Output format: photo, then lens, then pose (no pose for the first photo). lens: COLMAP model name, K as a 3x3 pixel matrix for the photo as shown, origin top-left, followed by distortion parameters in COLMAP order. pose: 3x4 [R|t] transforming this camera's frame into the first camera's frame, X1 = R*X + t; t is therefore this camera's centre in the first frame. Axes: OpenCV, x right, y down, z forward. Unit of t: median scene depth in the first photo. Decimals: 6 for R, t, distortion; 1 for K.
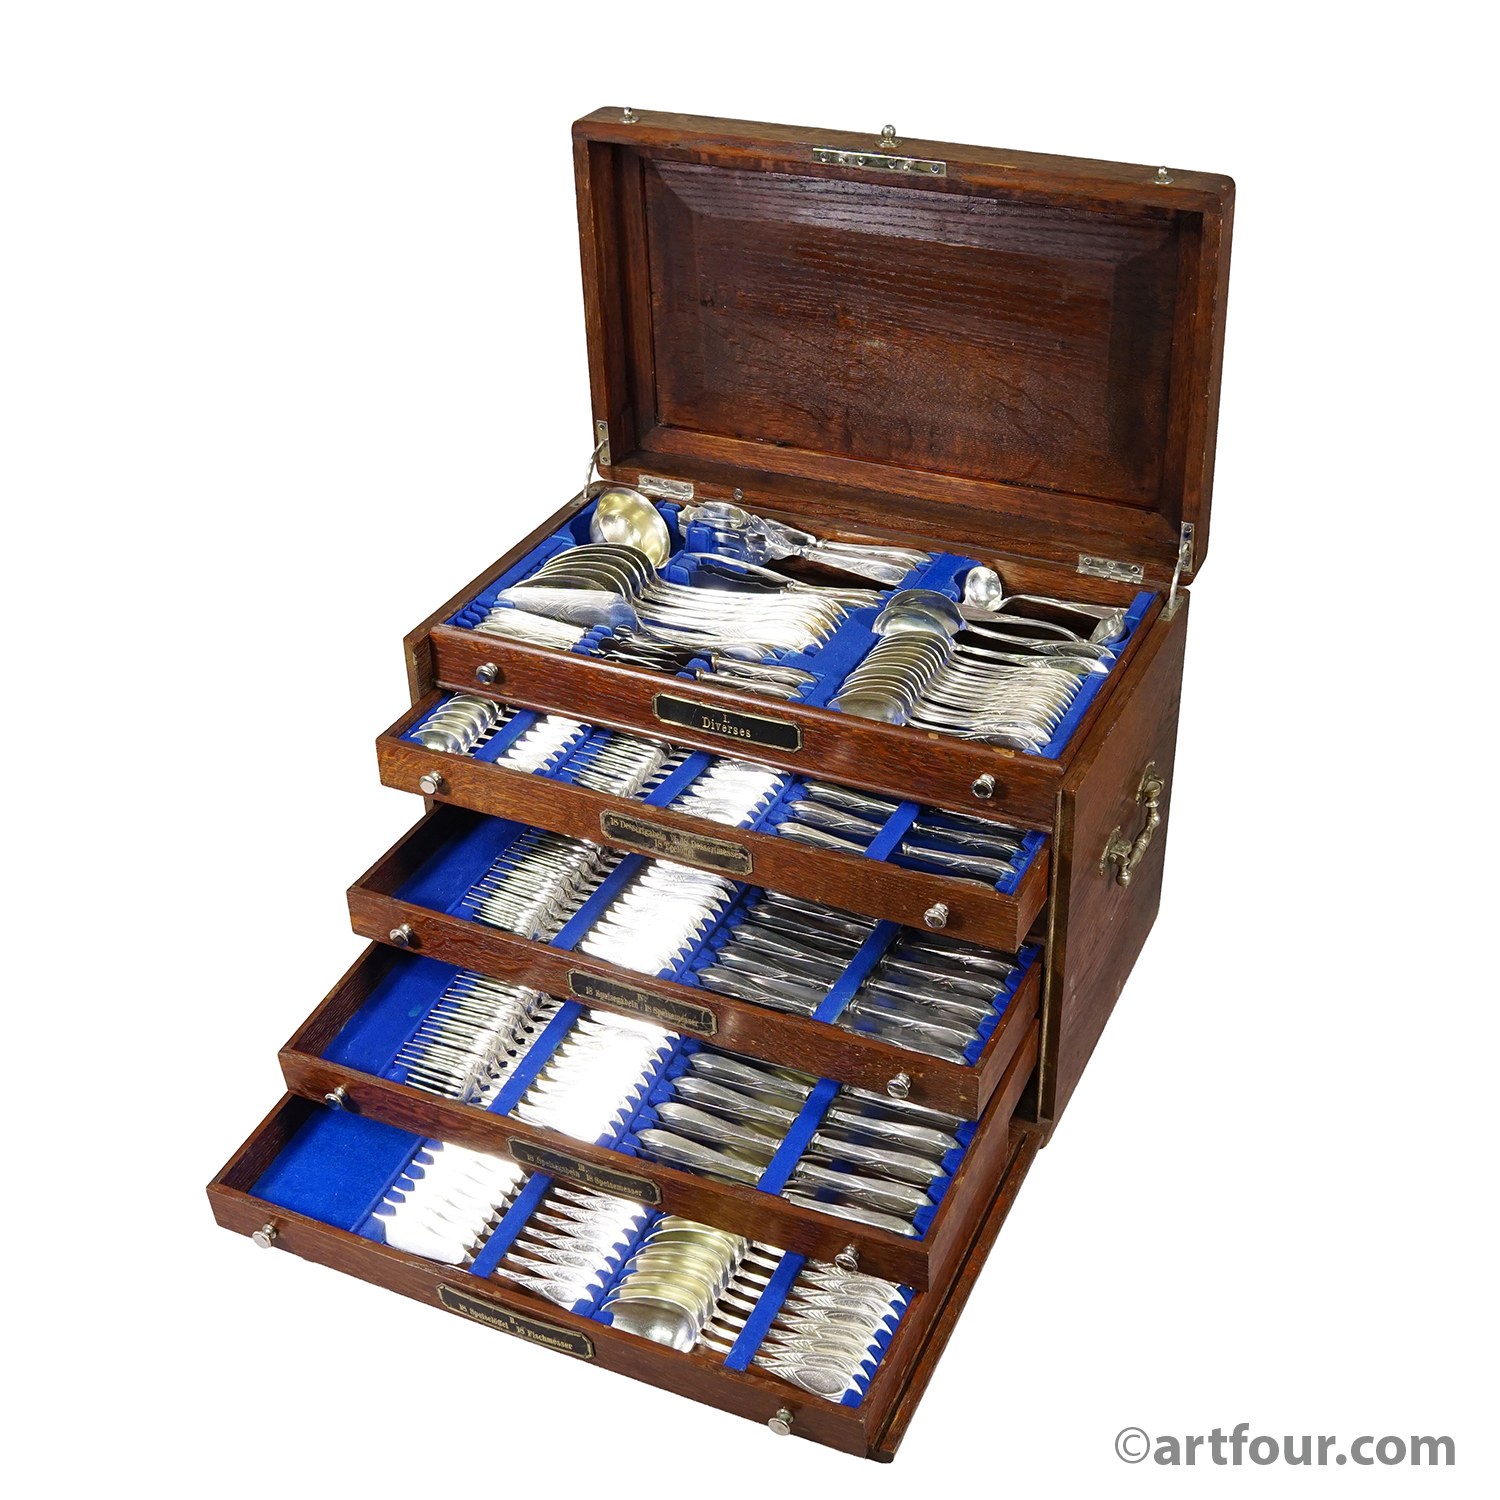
lens RADIAL K [[2066.9, 0, 750.0], [0, 2066.9, 750.0], [0, 0, 1]] dist [-0.004916, -0.012417]
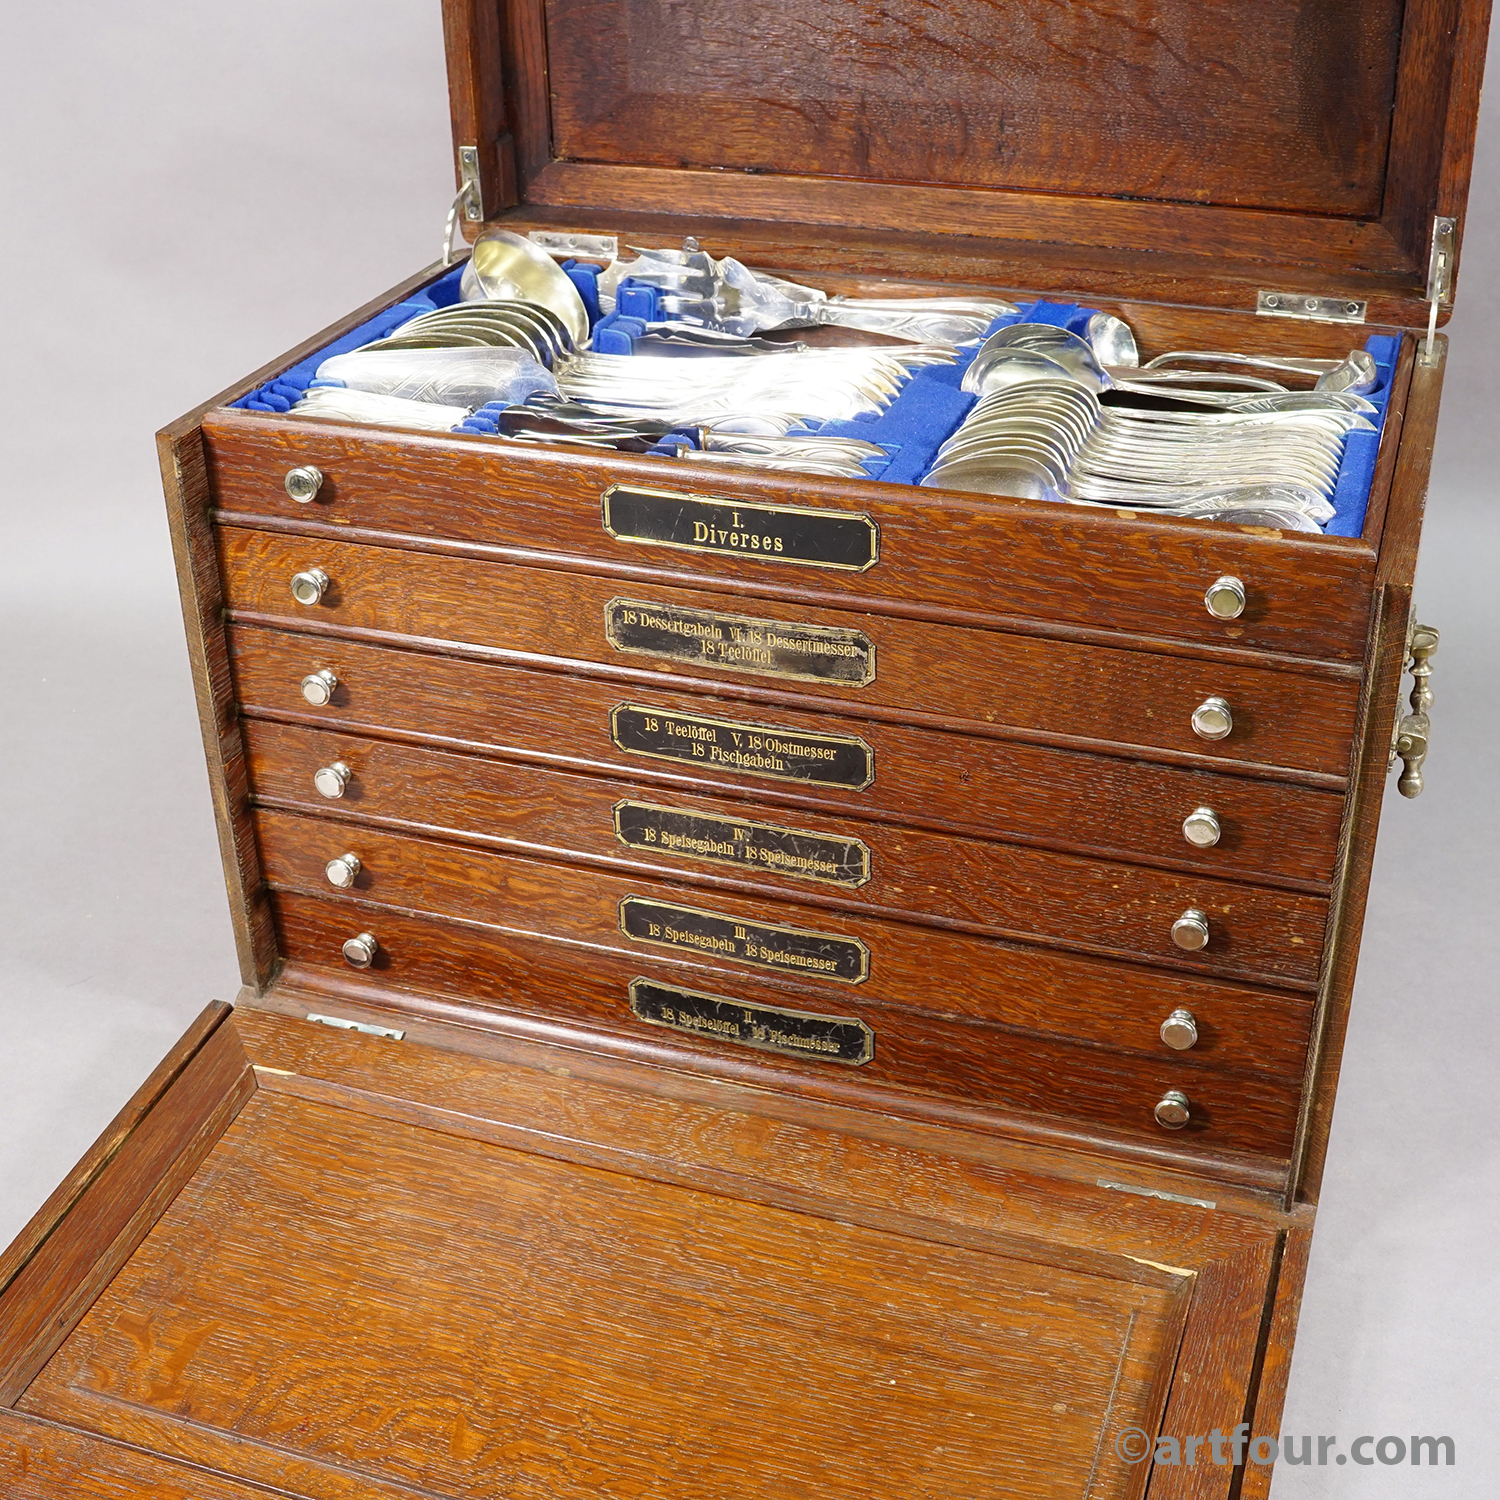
lens RADIAL K [[2164.0, 0, 750.0], [0, 2164.0, 750.0], [0, 0, 1]] dist [-0.024482, -0.006358]
pose [[0.994903, -0.038289, 0.093290, -0.059721], [0.043360, 0.997655, -0.052956, 0.071725], [-0.091043, 0.056731, 0.994230, 0.374558]]
